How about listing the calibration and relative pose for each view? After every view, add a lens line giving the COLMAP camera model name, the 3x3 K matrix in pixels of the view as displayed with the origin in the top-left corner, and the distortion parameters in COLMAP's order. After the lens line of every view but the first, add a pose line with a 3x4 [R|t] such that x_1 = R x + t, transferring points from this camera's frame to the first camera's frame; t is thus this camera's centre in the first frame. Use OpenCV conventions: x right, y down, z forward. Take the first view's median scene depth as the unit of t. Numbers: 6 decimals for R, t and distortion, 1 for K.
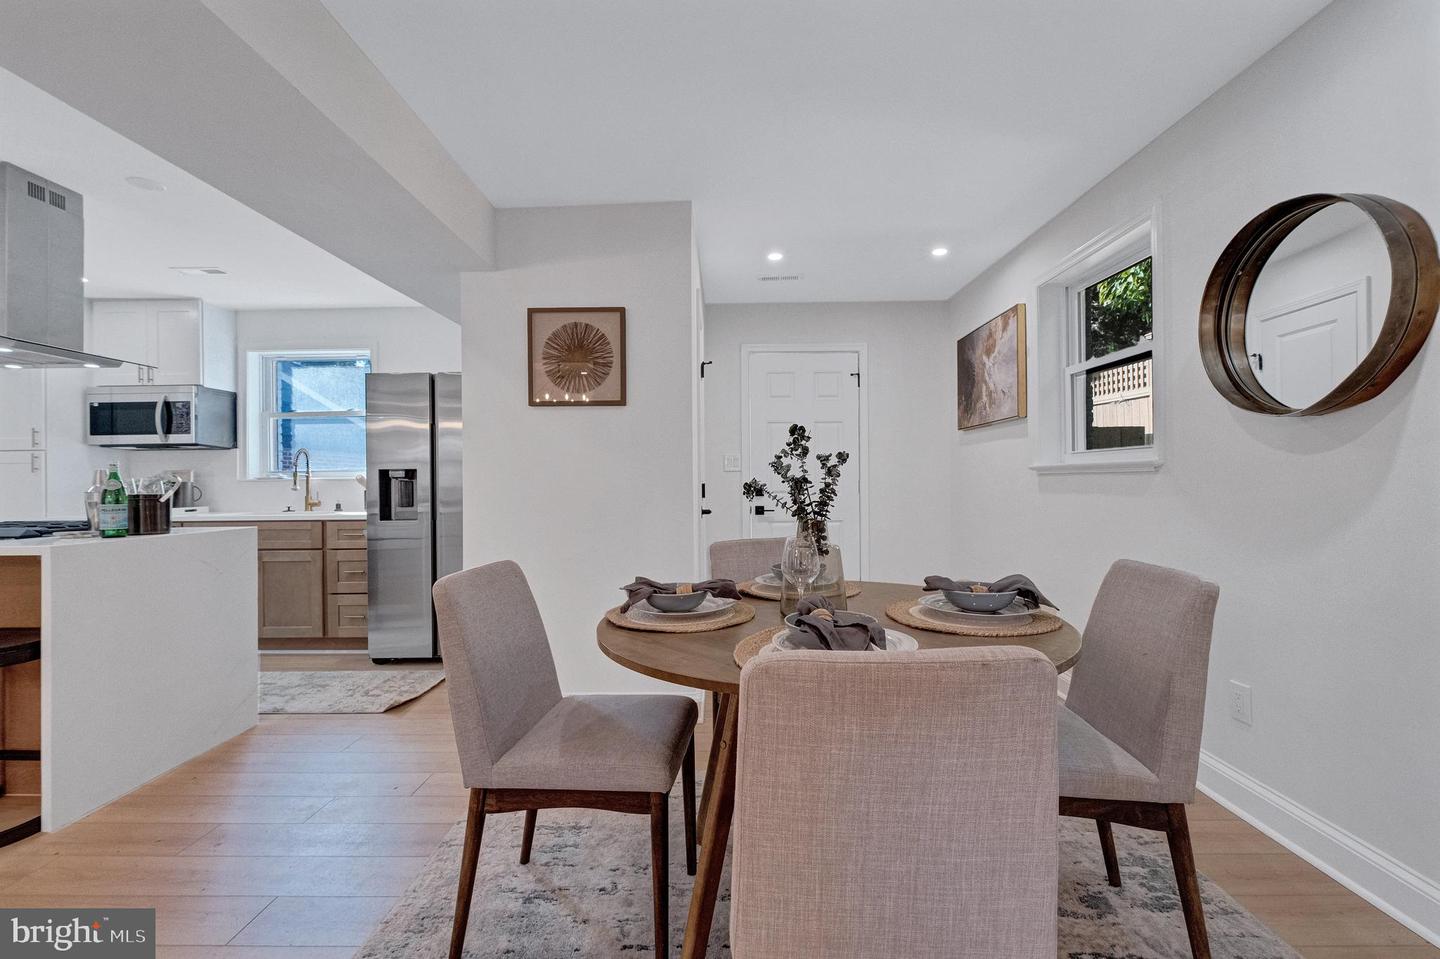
lens RADIAL K [[635.1, 0, 707.0], [0, 635.1, 477.6], [0, 0, 1]] dist [0.000202, 0.000369]
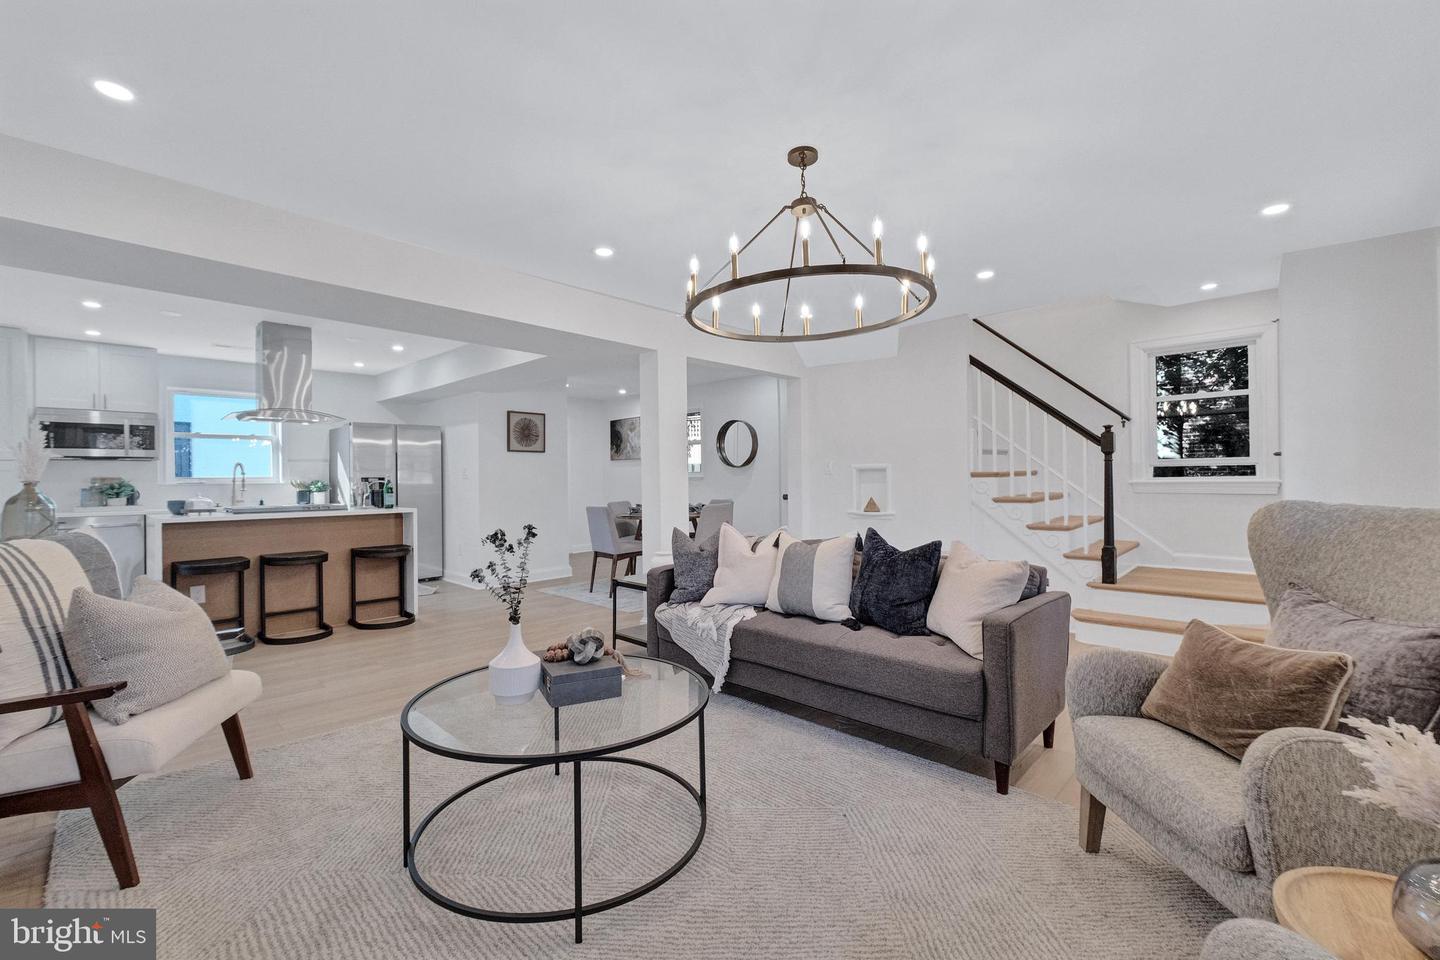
lens RADIAL K [[595.0, 0, 720.0], [0, 595.0, 480.0], [0, 0, 1]] dist [-0.001793, -0.000475]
pose [[0.670704, -0.000149, 0.741725, -0.933859], [0.002866, 0.999993, -0.002391, 0.001156], [-0.741719, 0.003729, 0.670700, -0.722196]]
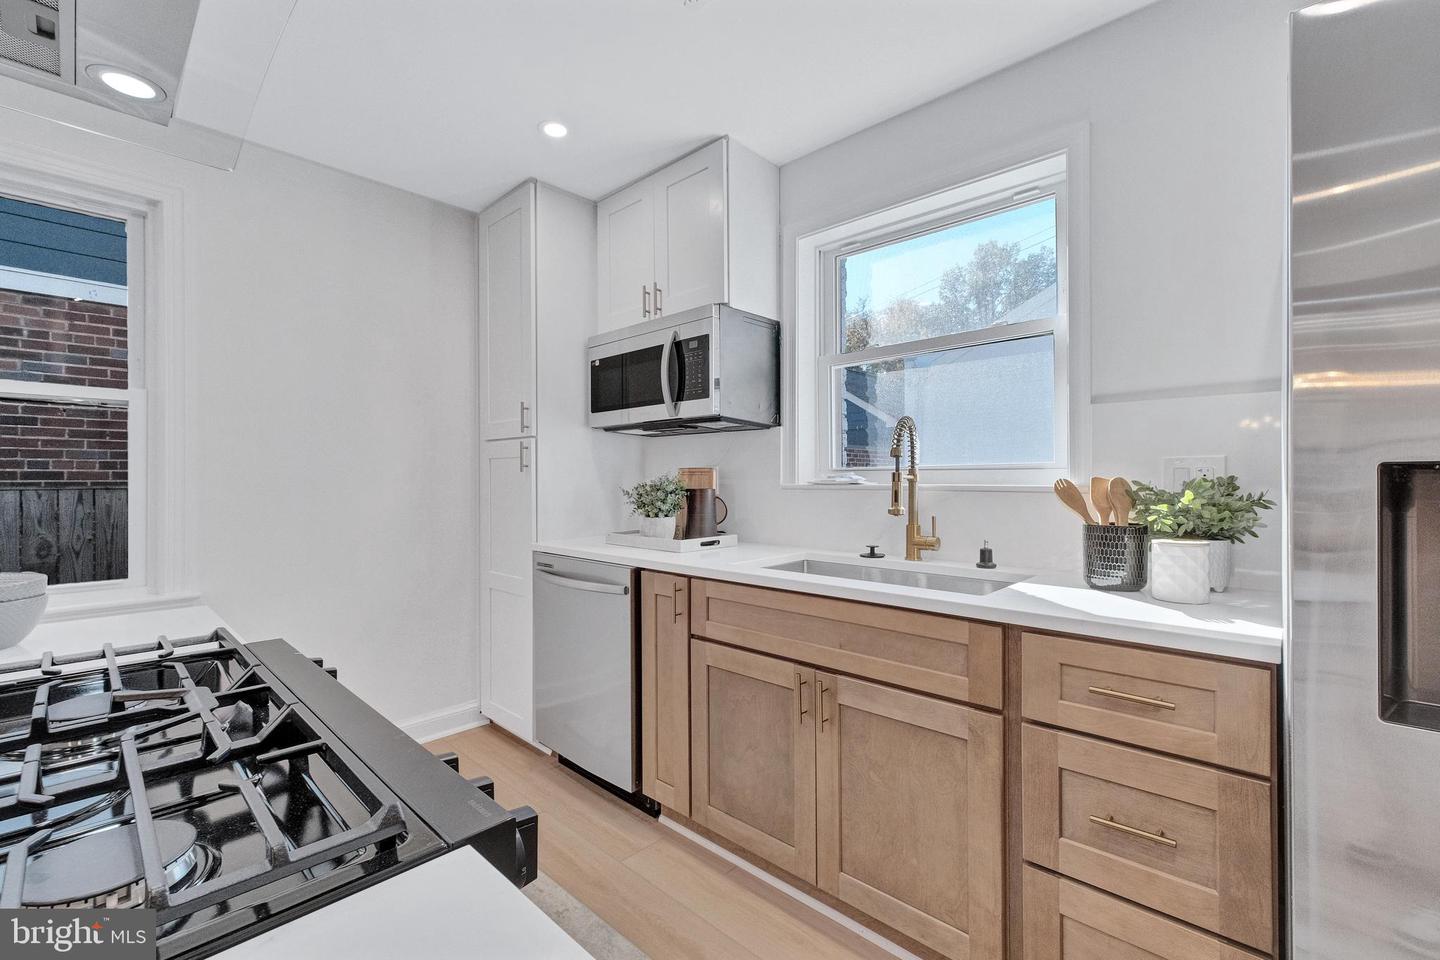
lens RADIAL K [[608.8, 0, 705.7], [0, 608.8, 474.2], [0, 0, 1]] dist [-0.001518, -0.000240]
pose [[0.736978, 0.004886, -0.675900, -0.475213], [-0.003259, 0.999988, 0.003675, -0.008041], [0.675909, -0.000505, 0.736985, 0.627033]]
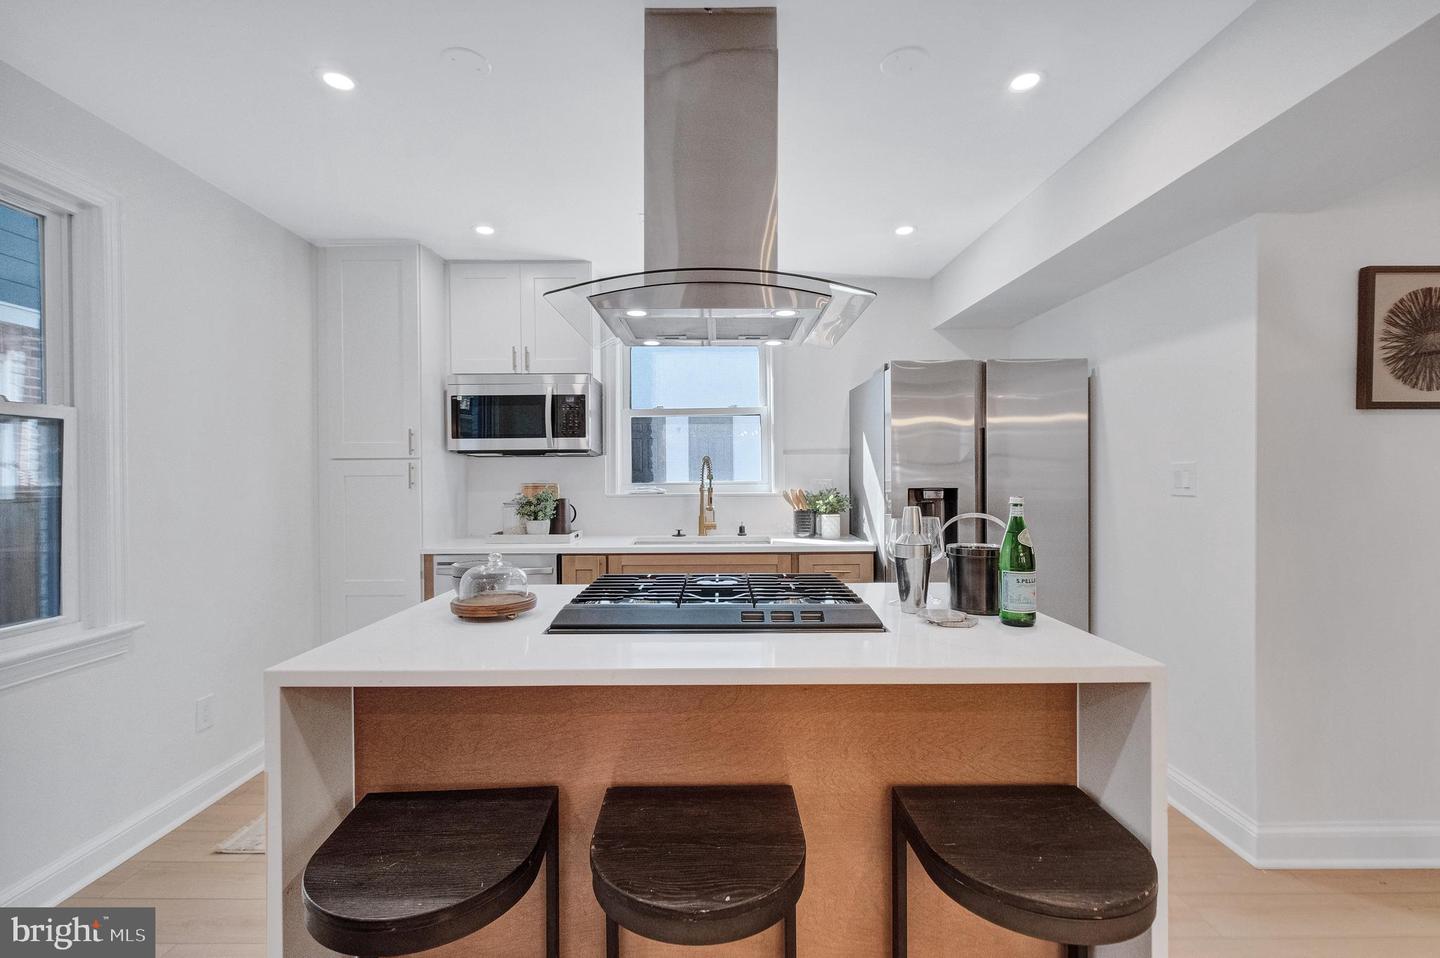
lens RADIAL K [[643.5, 0, 720.0], [0, 643.5, 479.0], [0, 0, 1]] dist [-0.000971, -0.000125]
pose [[0.999461, 0.004061, 0.032584, -0.668772], [-0.004322, 0.999959, 0.007950, -0.025132], [-0.032550, -0.008086, 0.999437, 0.213555]]
